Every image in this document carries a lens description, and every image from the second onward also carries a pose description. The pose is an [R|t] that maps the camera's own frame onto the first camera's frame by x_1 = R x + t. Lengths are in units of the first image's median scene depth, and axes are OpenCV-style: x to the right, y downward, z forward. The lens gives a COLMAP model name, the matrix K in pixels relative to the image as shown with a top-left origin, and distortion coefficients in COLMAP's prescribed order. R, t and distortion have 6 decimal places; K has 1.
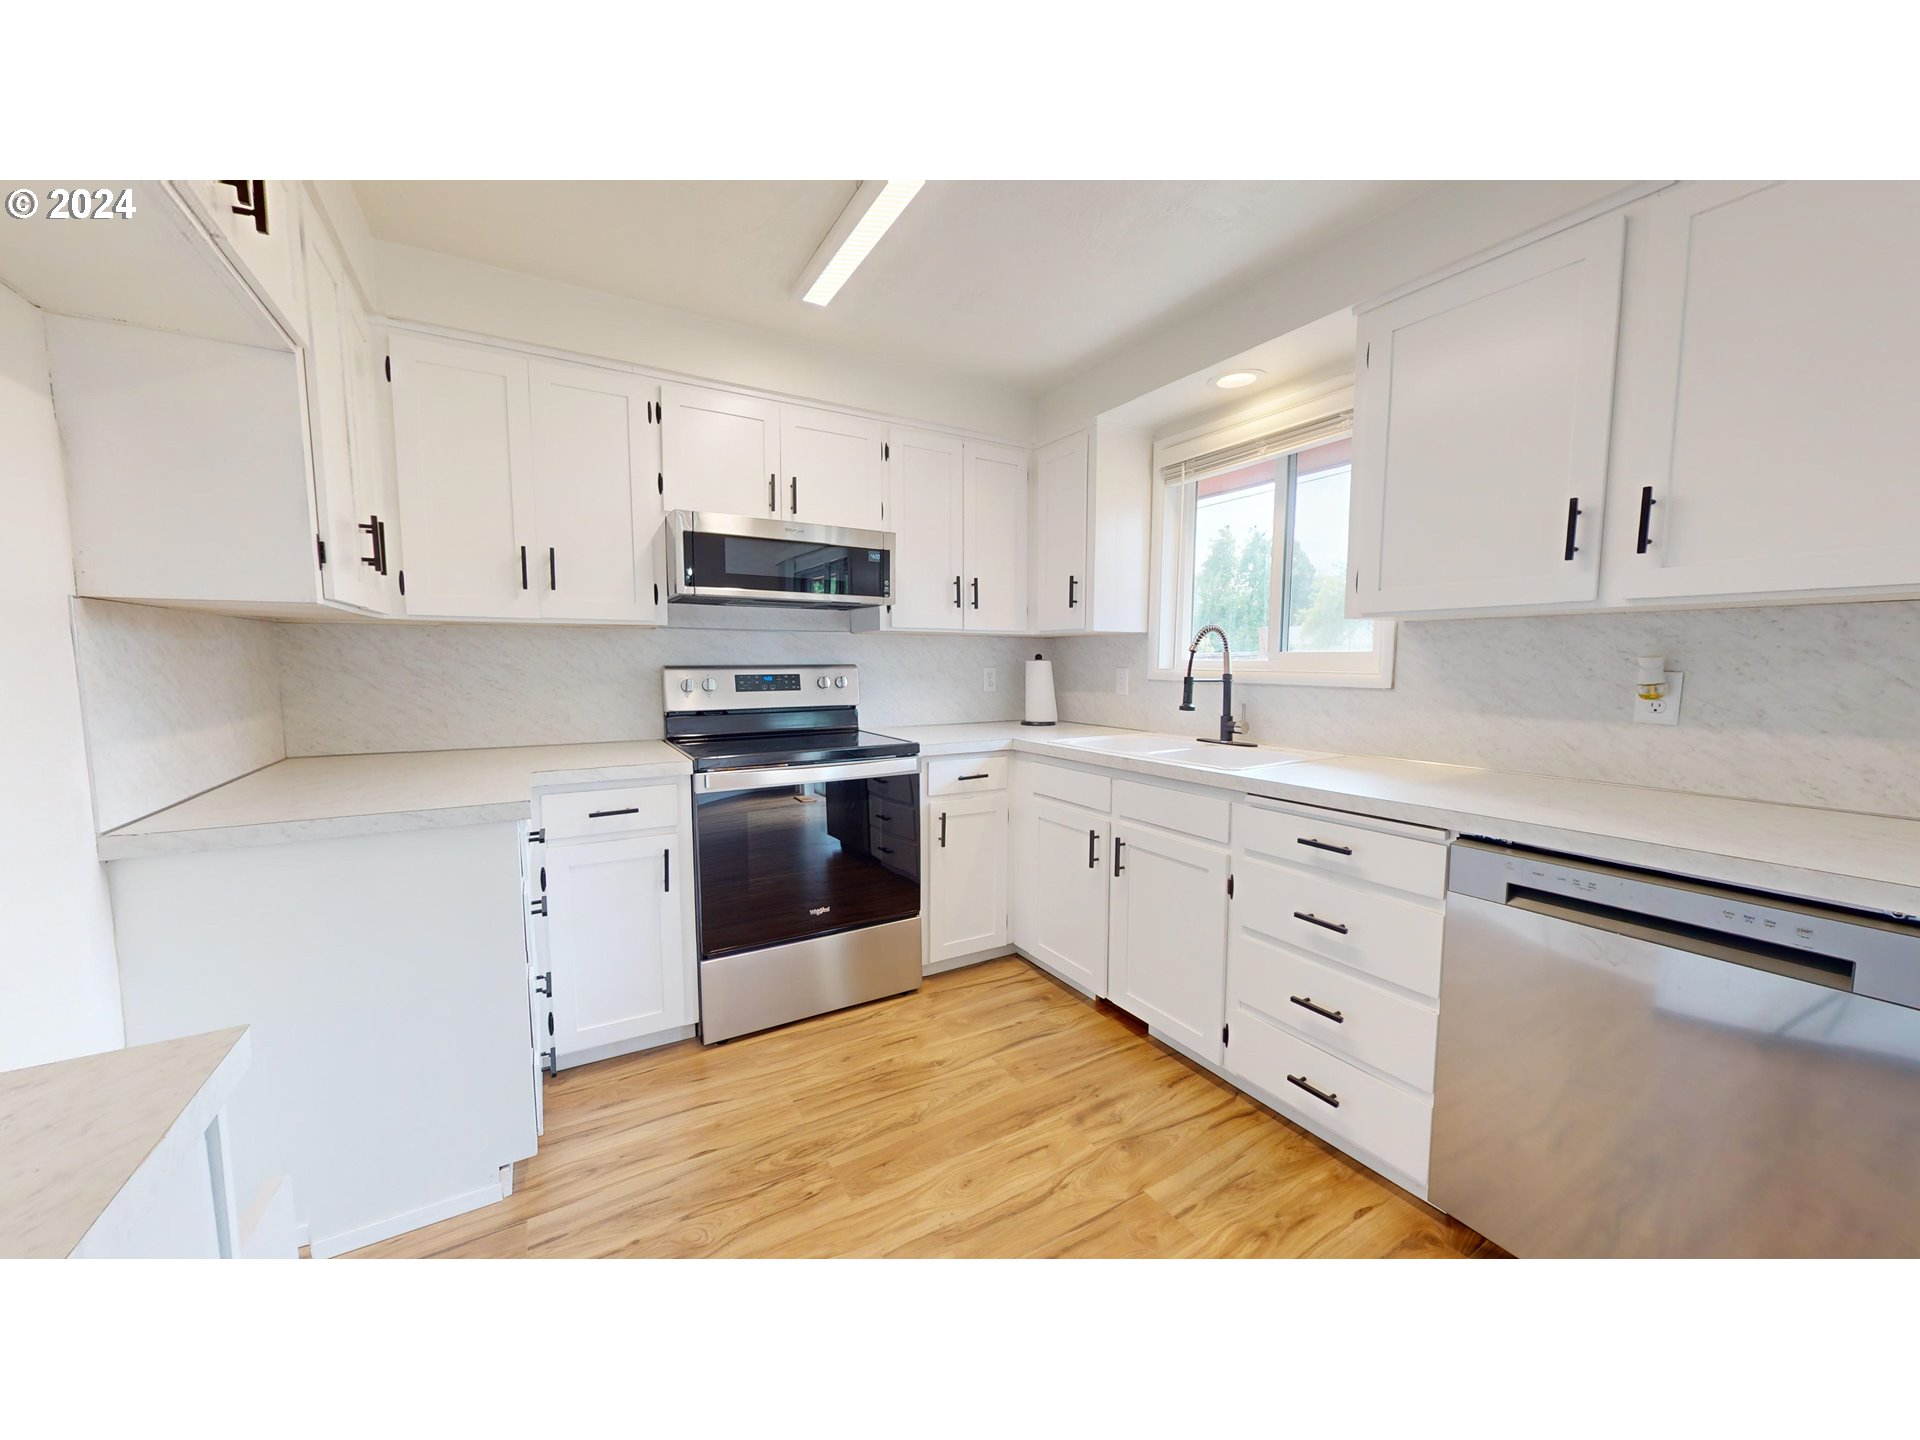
lens RADIAL K [[701.4, 0, 959.7], [0, 701.4, 722.5], [0, 0, 1]] dist [-0.002133, 0.000417]
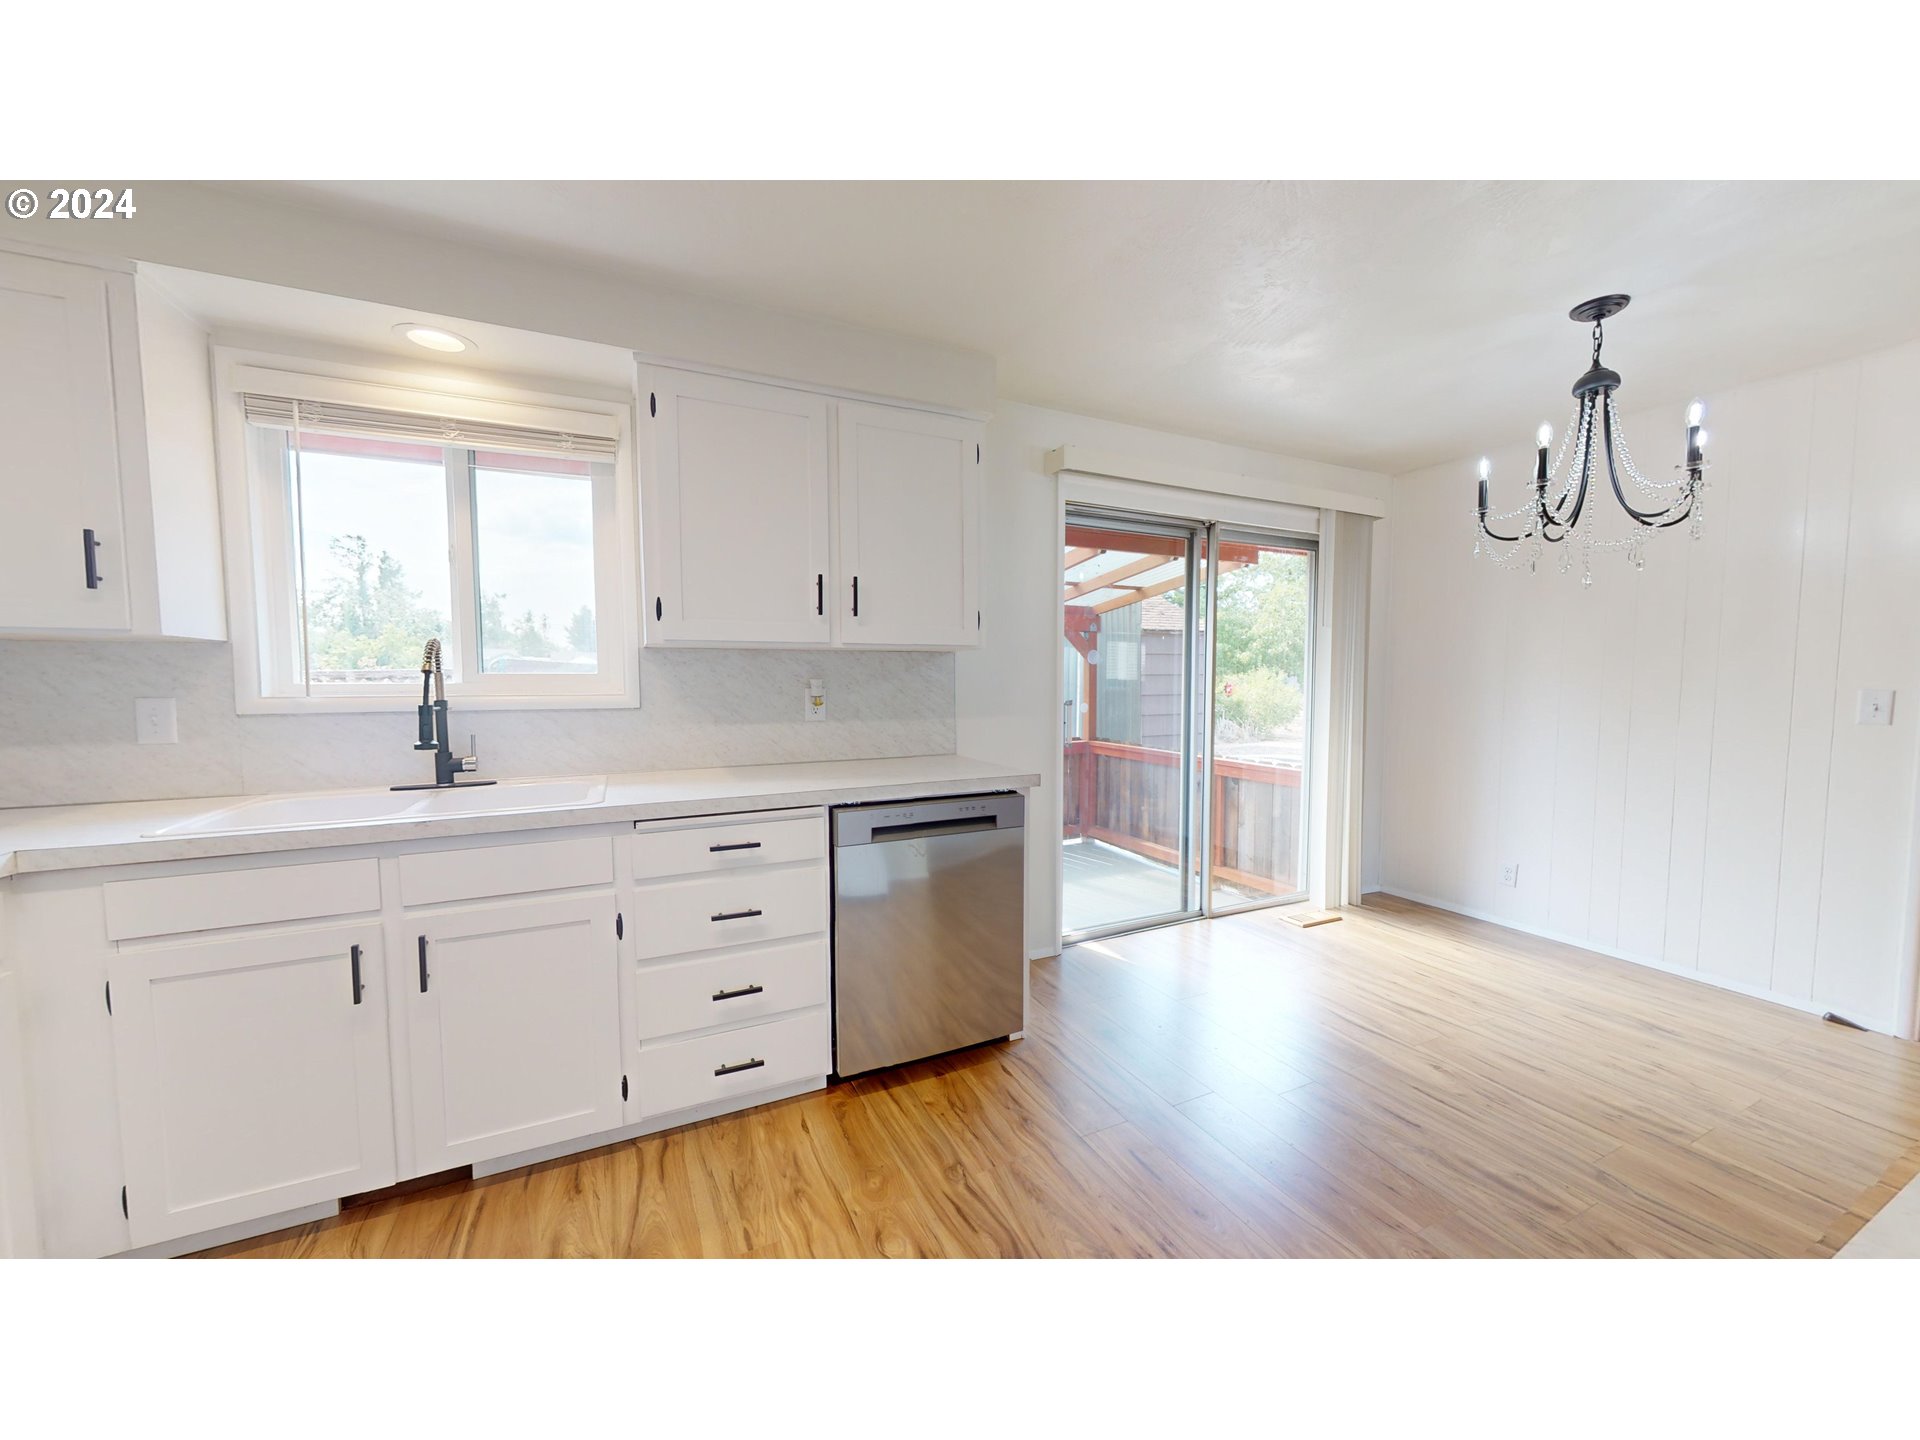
lens RADIAL K [[701.4, 0, 960.3], [0, 701.4, 722.4], [0, 0, 1]] dist [-0.002133, 0.000417]
pose [[0.095018, -0.063434, 0.993452, -0.411334], [0.093183, 0.994153, 0.054566, -0.037382], [-0.991105, 0.087388, 0.100374, 0.379551]]
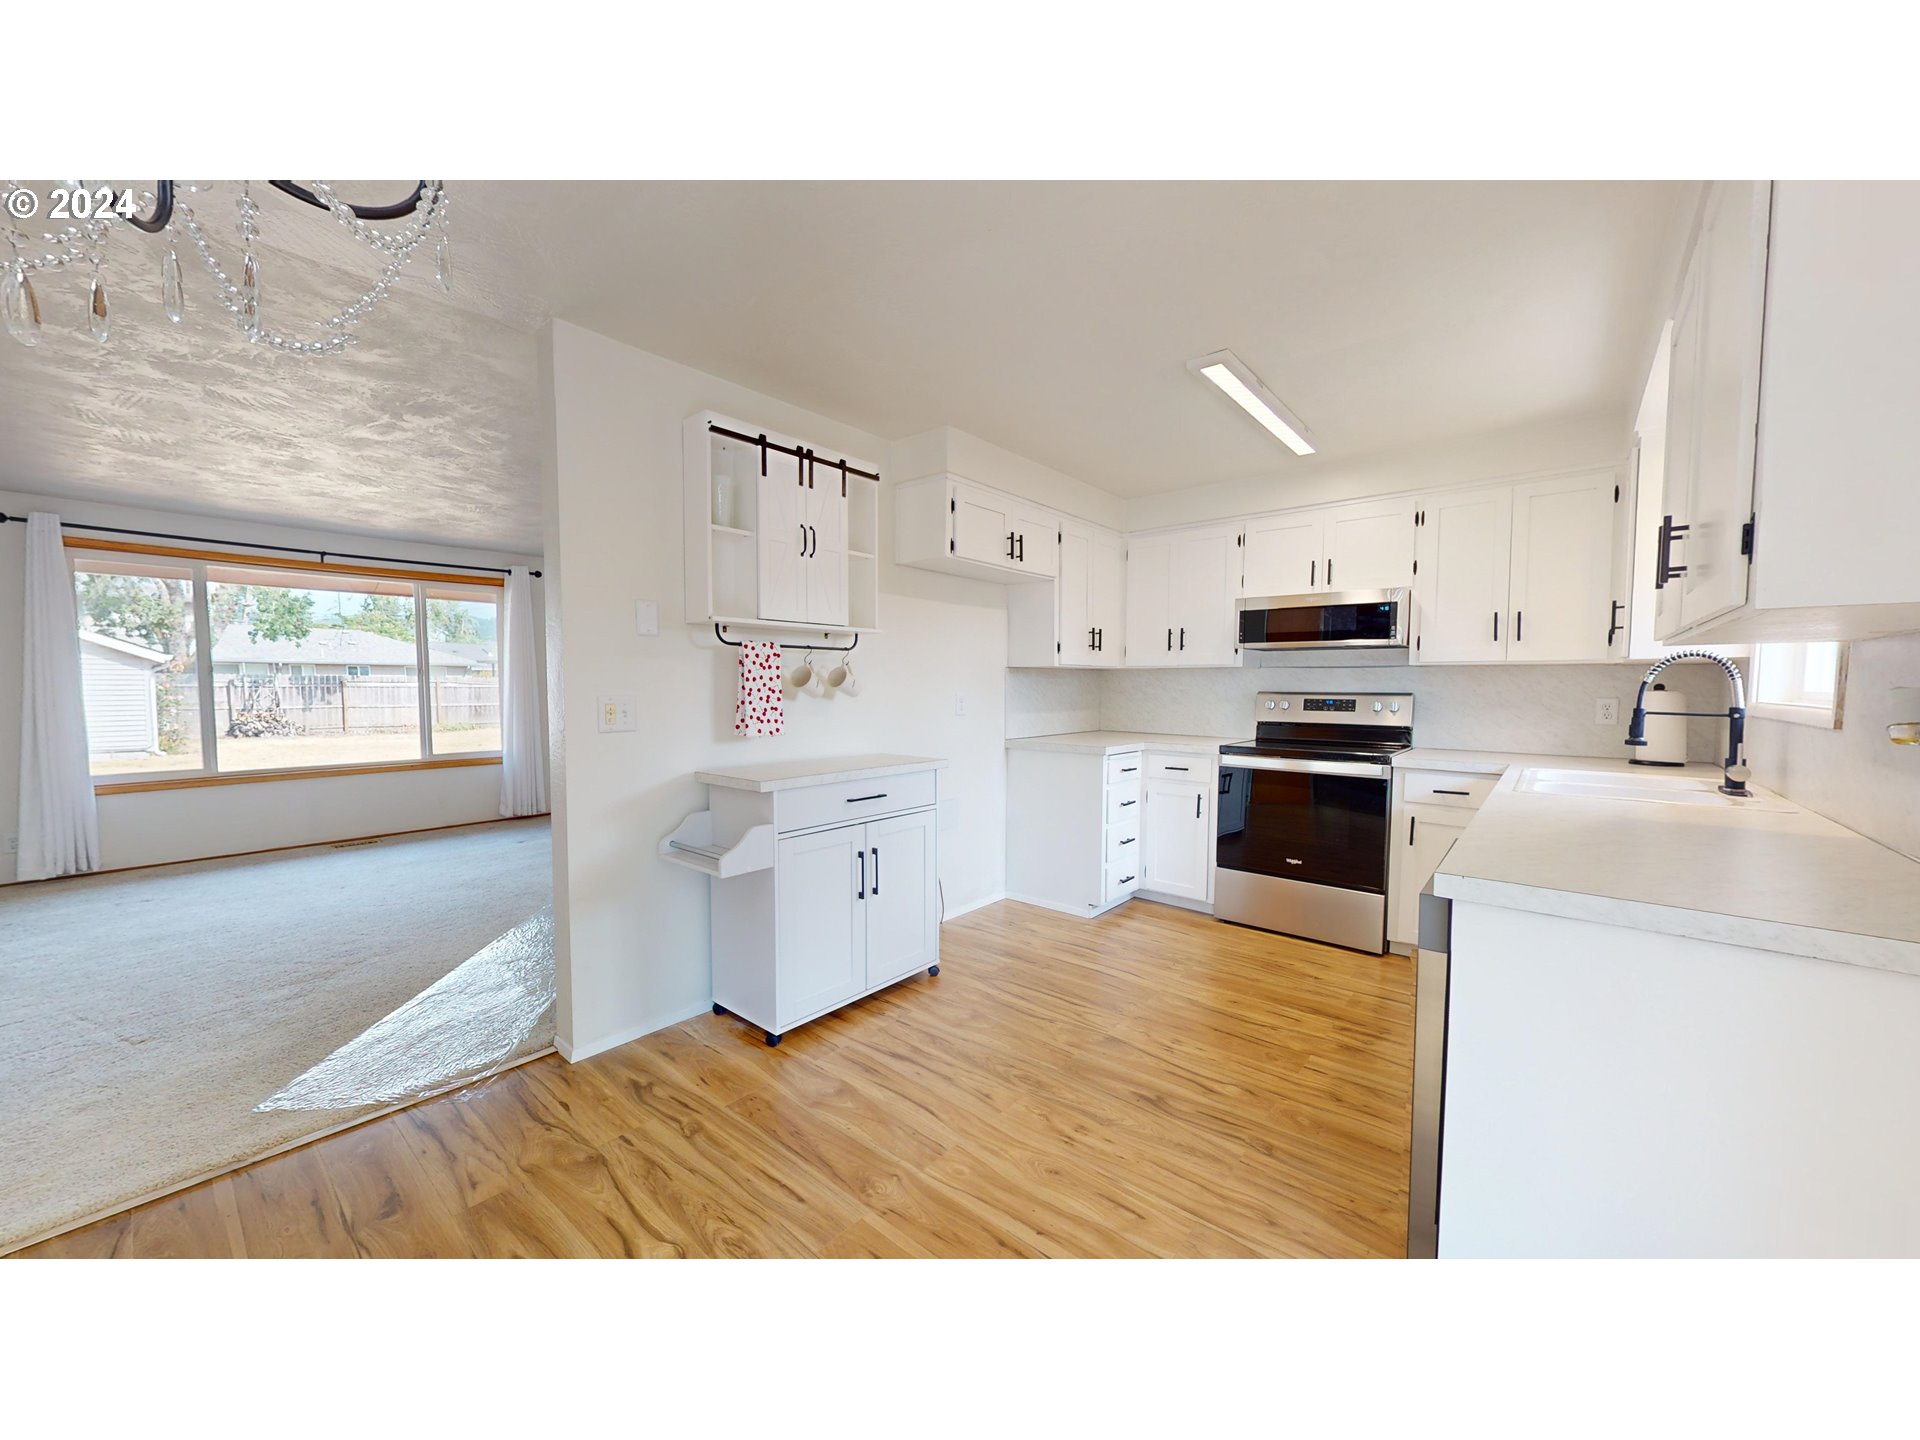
lens RADIAL K [[701.4, 0, 962.3], [0, 701.4, 721.7], [0, 0, 1]] dist [-0.002133, 0.000417]
pose [[0.322486, 0.050155, -0.945245, 0.993383], [-0.090431, 0.995660, 0.021978, 0.013170], [0.942245, 0.078392, 0.325622, -0.146322]]
